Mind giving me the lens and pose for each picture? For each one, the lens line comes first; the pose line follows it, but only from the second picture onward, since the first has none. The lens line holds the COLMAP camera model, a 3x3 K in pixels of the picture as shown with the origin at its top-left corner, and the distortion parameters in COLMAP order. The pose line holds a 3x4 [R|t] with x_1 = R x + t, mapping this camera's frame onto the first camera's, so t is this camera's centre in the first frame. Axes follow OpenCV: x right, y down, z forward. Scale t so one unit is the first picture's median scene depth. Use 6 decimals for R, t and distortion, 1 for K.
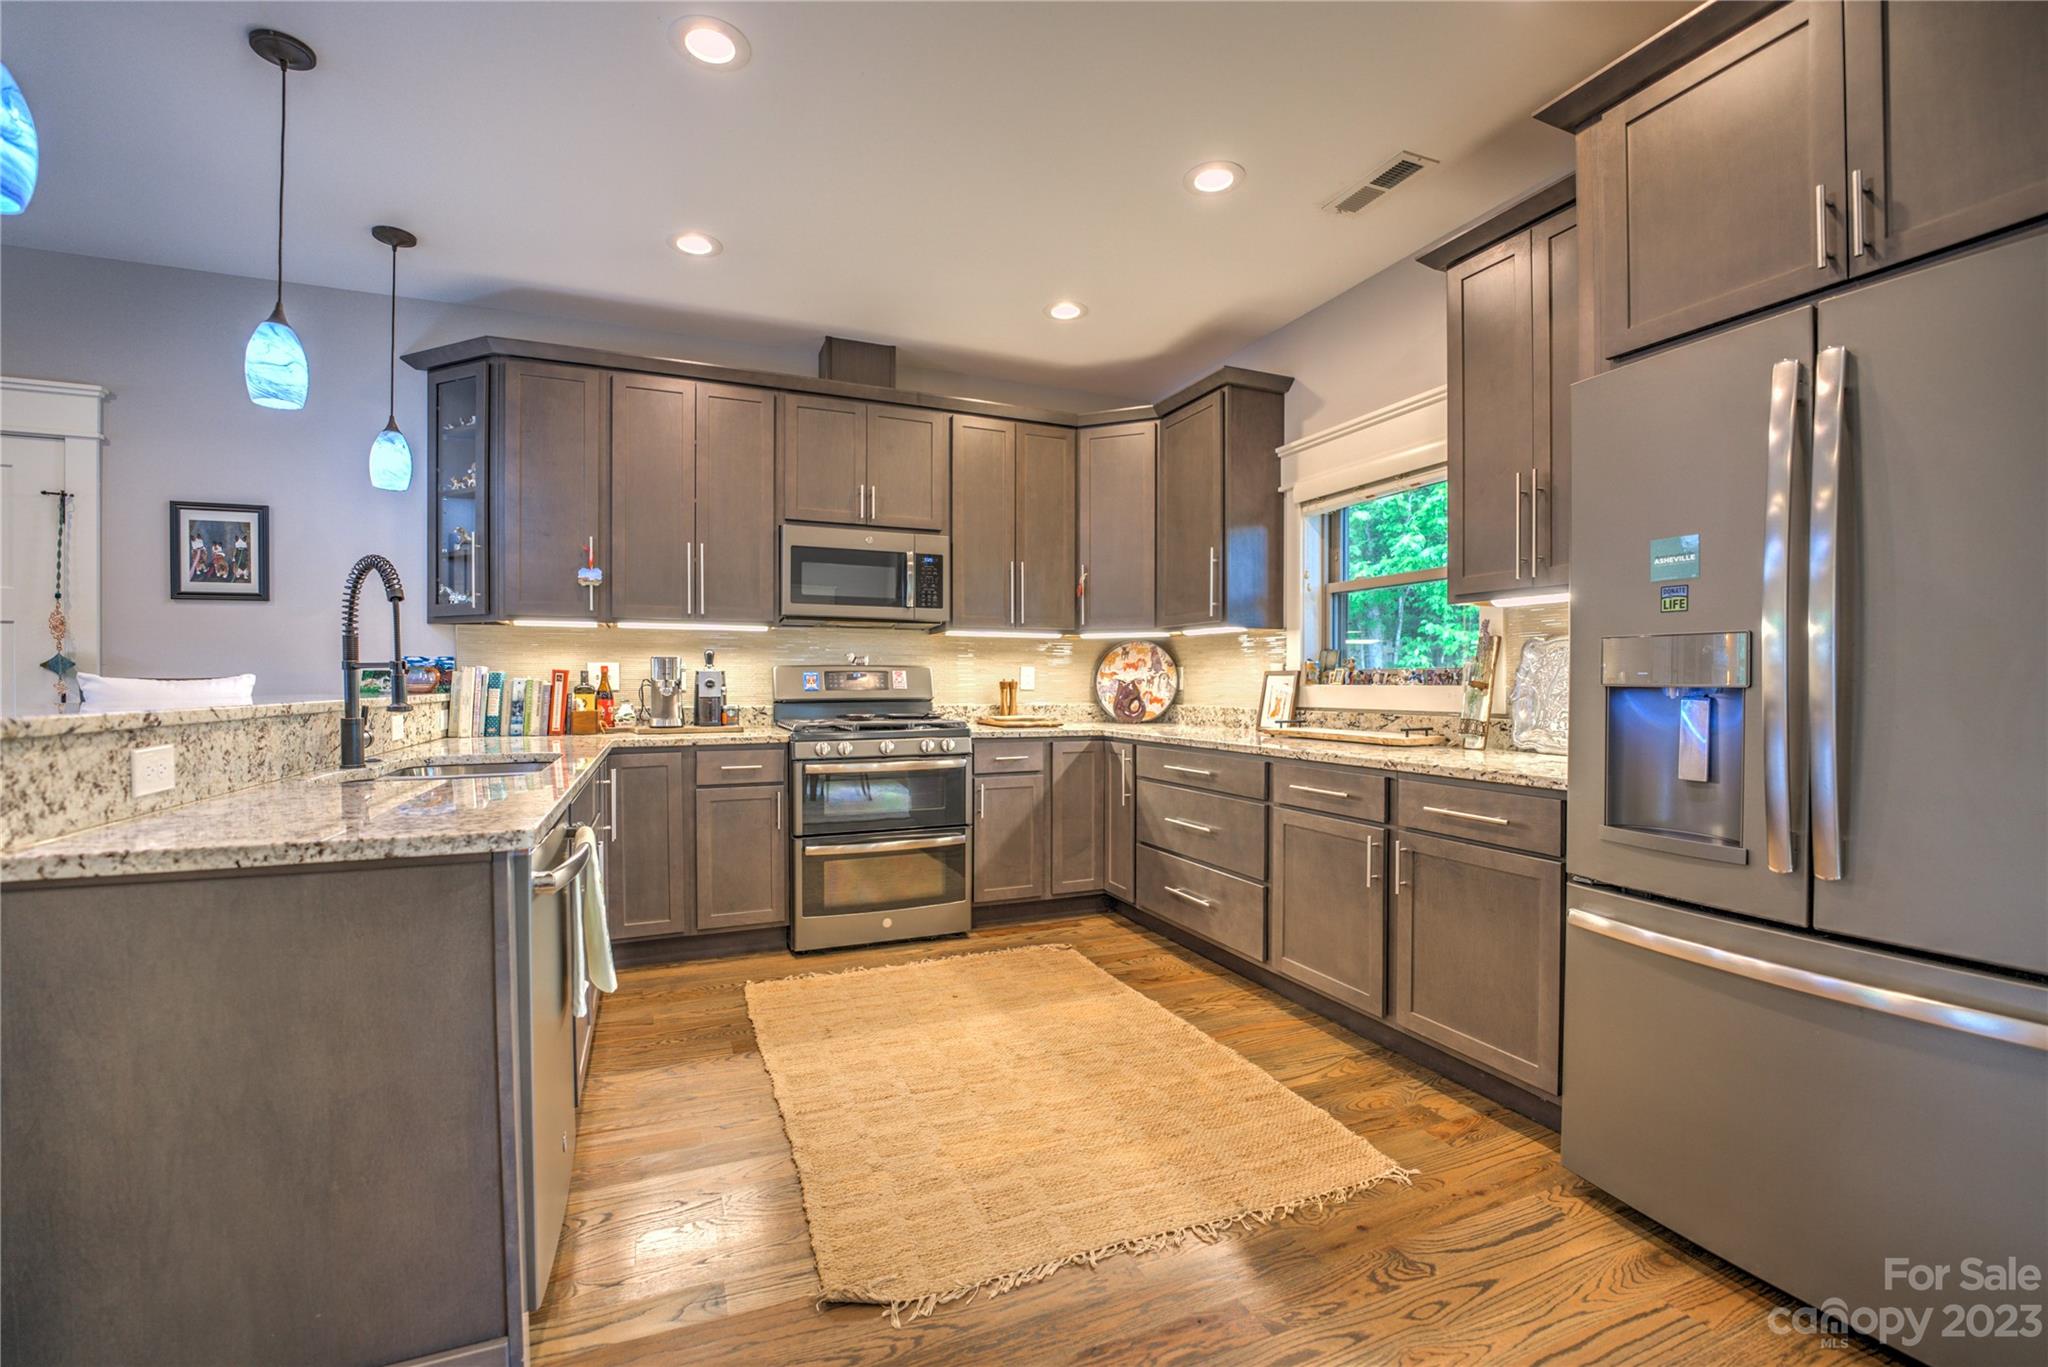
lens RADIAL K [[841.3, 0, 1024.8], [0, 841.3, 685.1], [0, 0, 1]] dist [-0.024977, 0.001960]
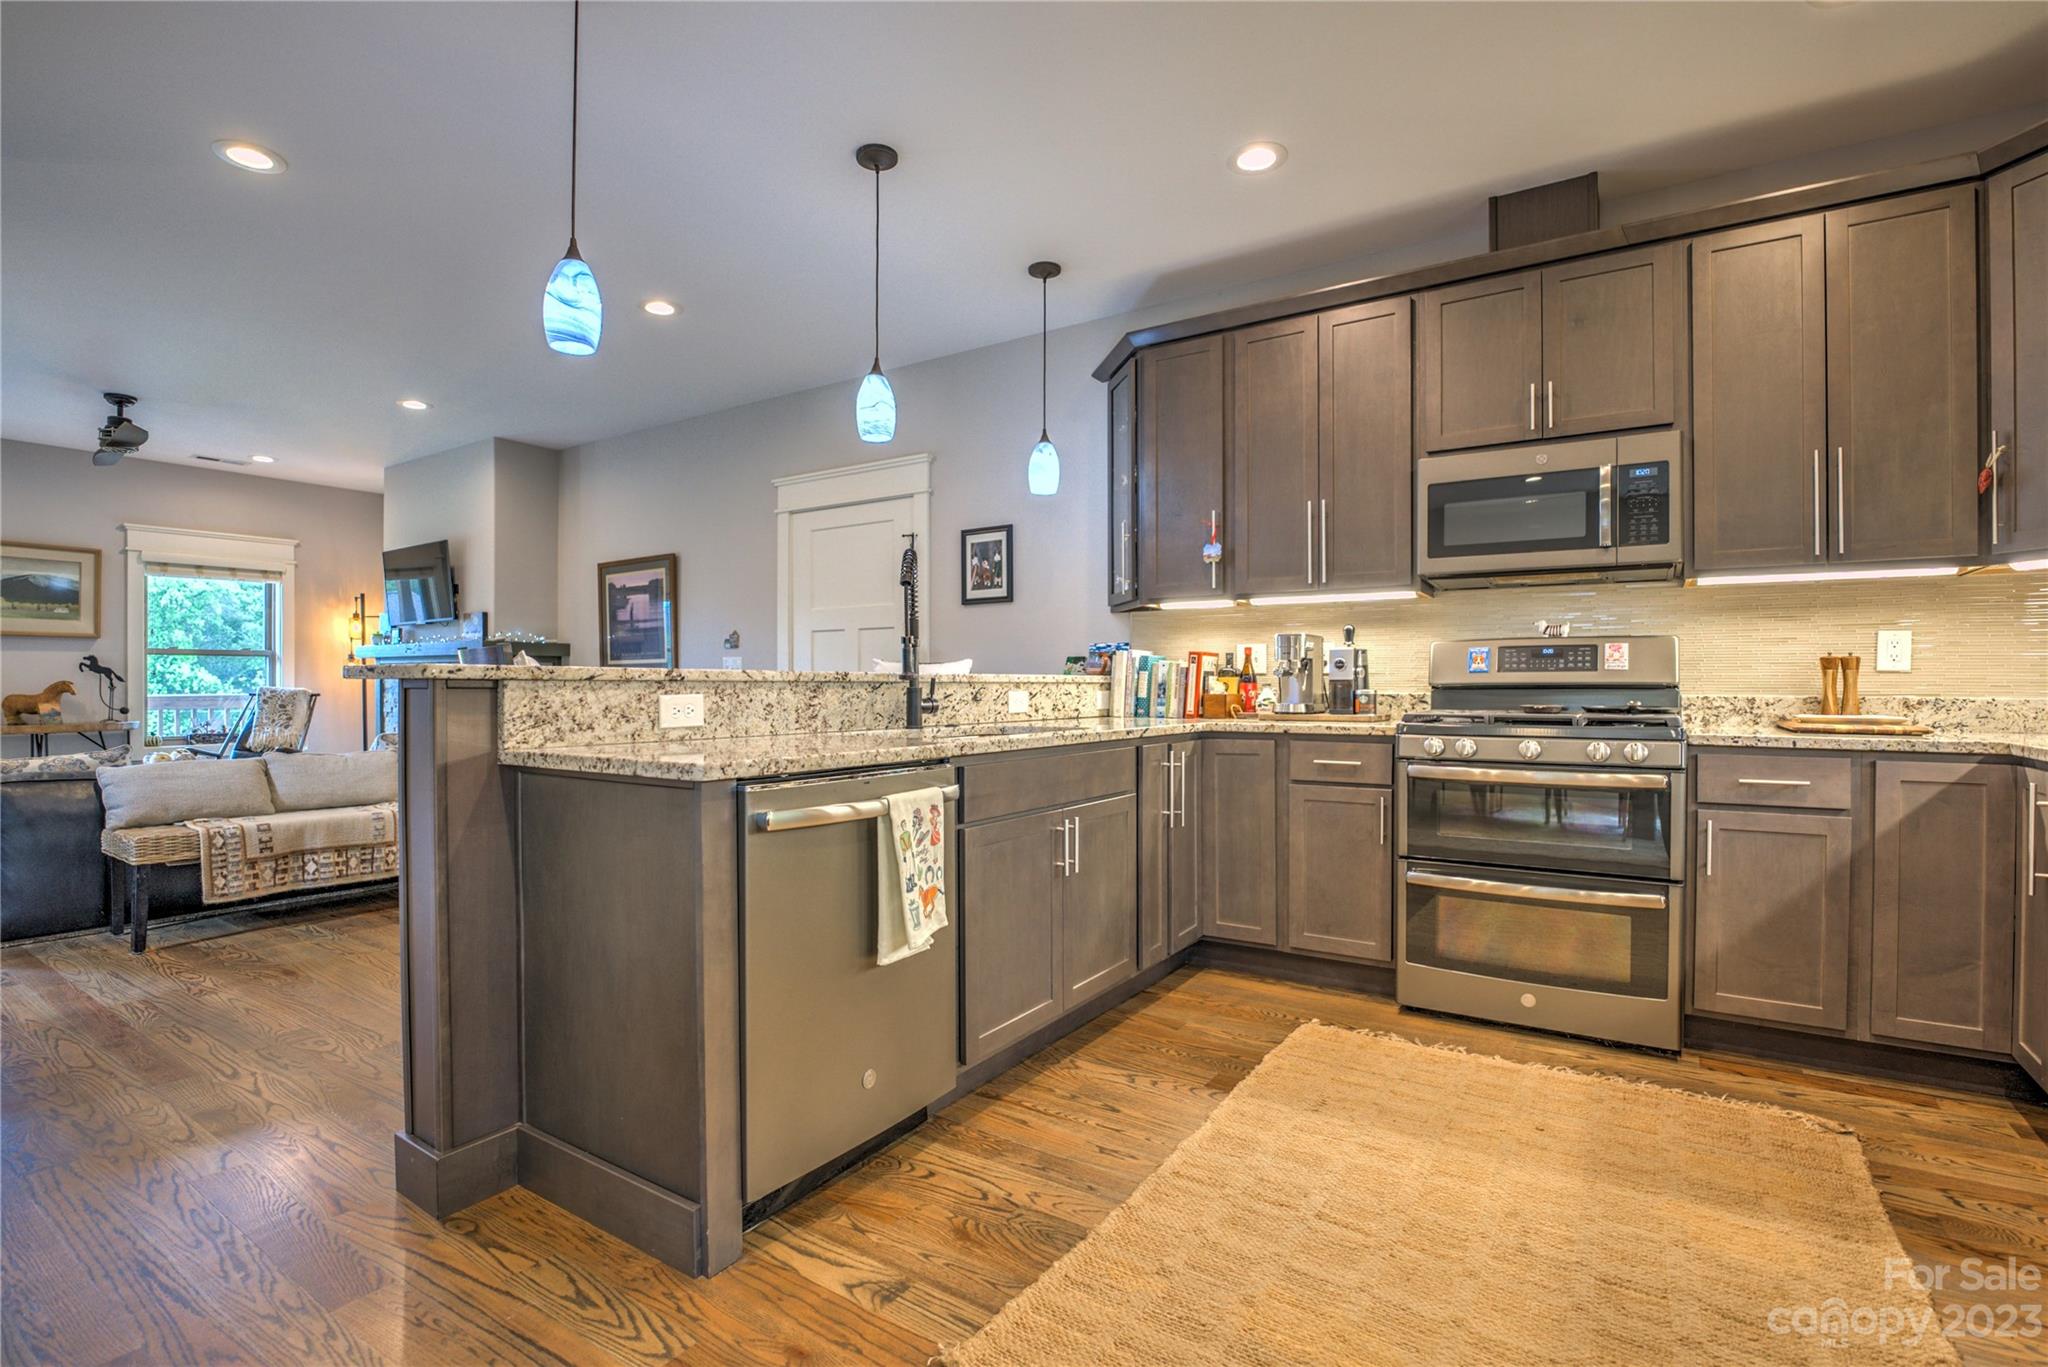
lens RADIAL K [[927.0, 0, 993.8], [0, 927.0, 685.8], [0, 0, 1]] dist [-0.026855, 0.001612]
pose [[0.565334, 0.003394, -0.824855, 0.219275], [-0.002368, 0.999994, 0.002492, 0.020865], [0.824858, 0.000544, 0.565339, 0.204845]]
